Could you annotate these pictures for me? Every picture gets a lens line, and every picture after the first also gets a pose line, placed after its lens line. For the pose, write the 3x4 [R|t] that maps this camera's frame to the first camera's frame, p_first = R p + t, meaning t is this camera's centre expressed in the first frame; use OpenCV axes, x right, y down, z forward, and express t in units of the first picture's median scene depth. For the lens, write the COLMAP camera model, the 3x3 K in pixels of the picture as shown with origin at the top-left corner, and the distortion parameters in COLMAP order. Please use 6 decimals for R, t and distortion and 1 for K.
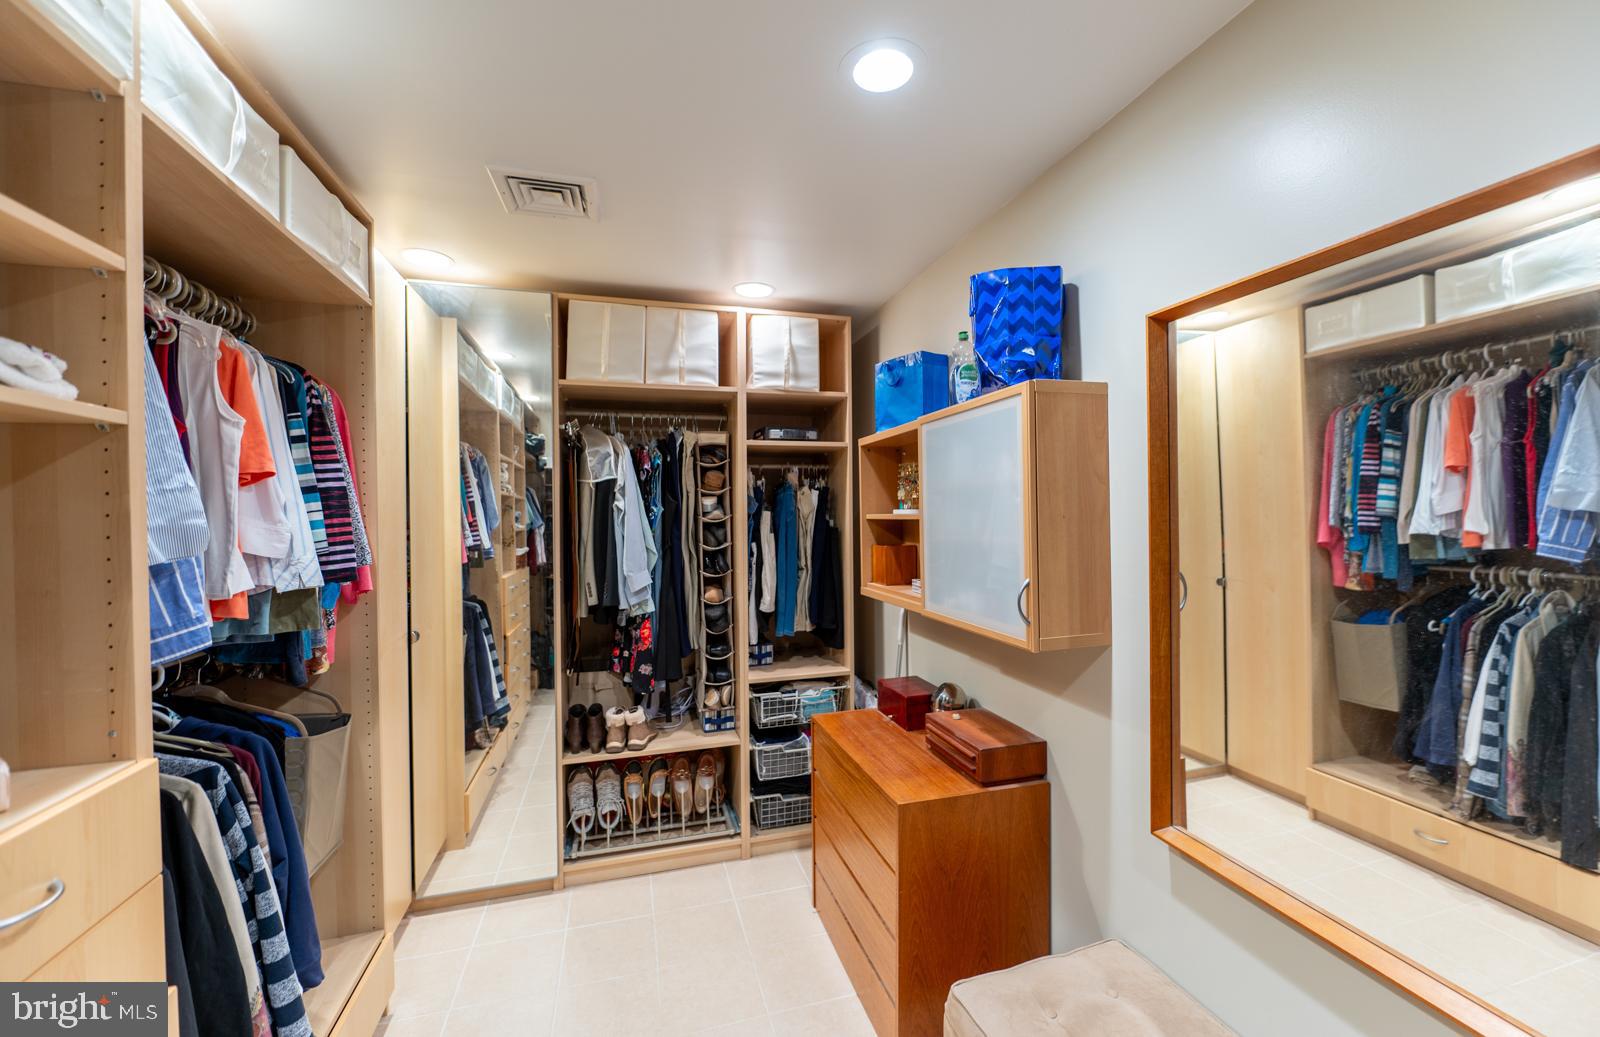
lens RADIAL K [[649.6, 0, 809.6], [0, 649.6, 518.3], [0, 0, 1]] dist [-0.012955, -0.000652]
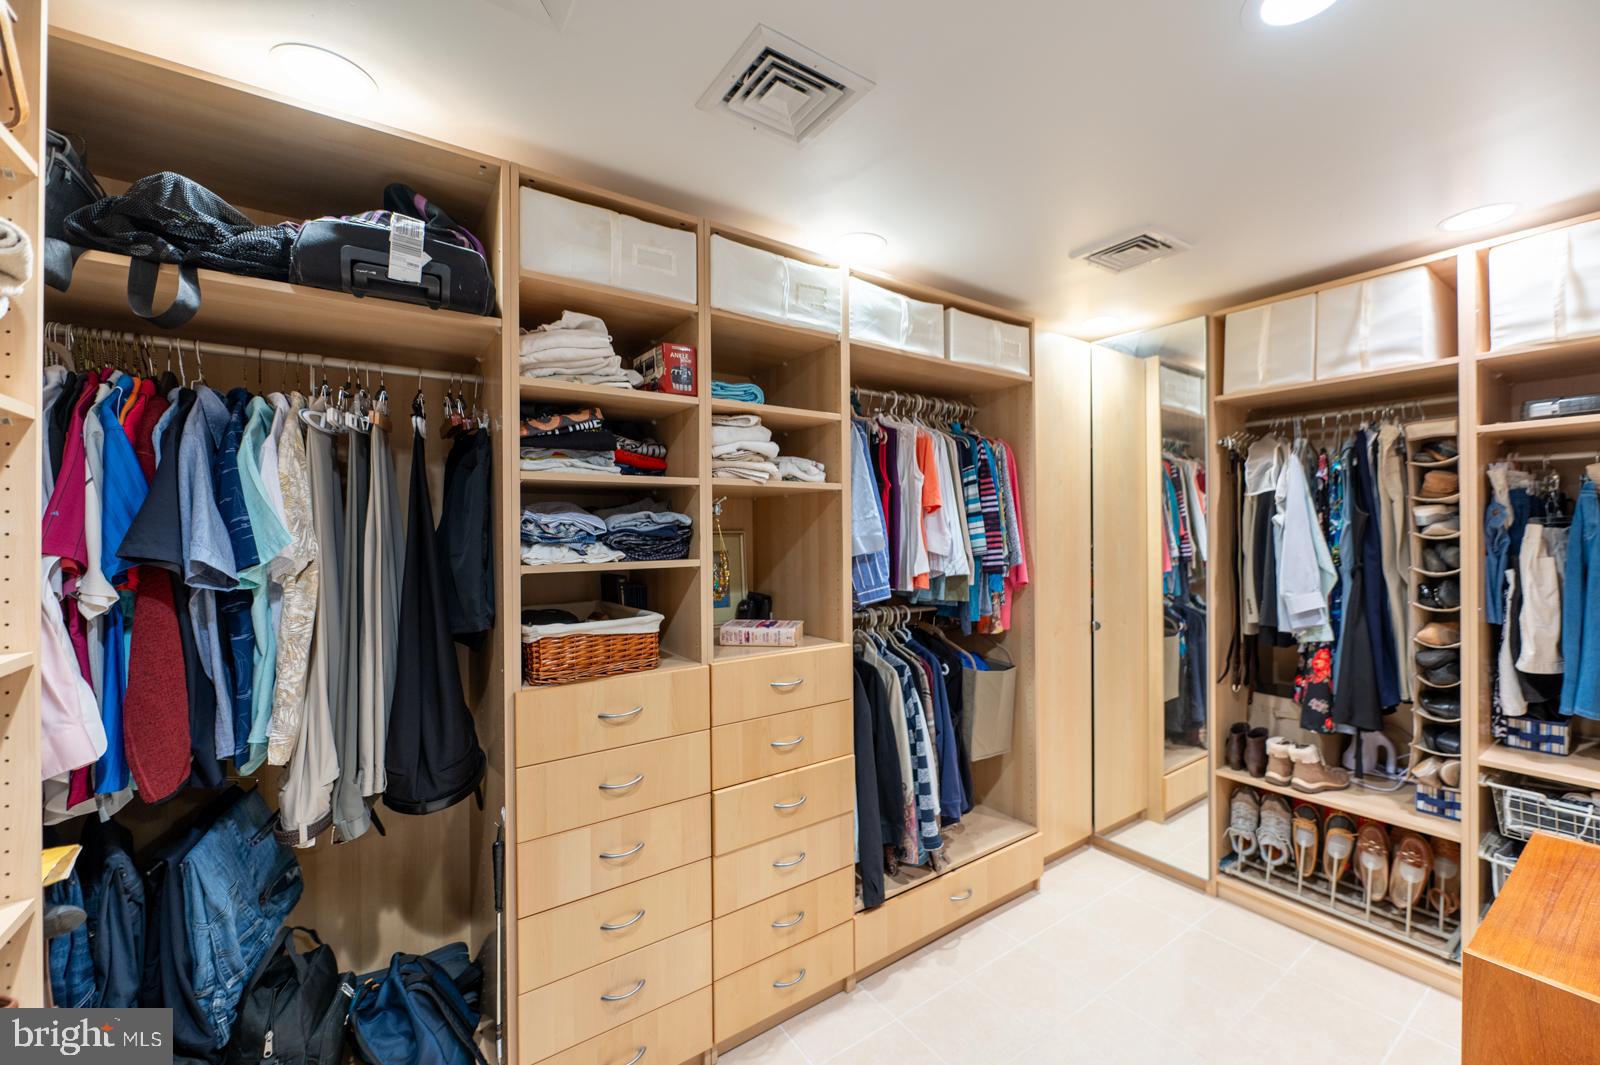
lens RADIAL K [[636.3, 0, 804.7], [0, 636.3, 530.8], [0, 0, 1]] dist [-0.007466, 0.000337]
pose [[0.301353, 0.006706, -0.953489, 0.356394], [-0.002934, 0.999977, 0.006106, -0.006703], [0.953508, 0.000957, 0.301366, 0.078807]]
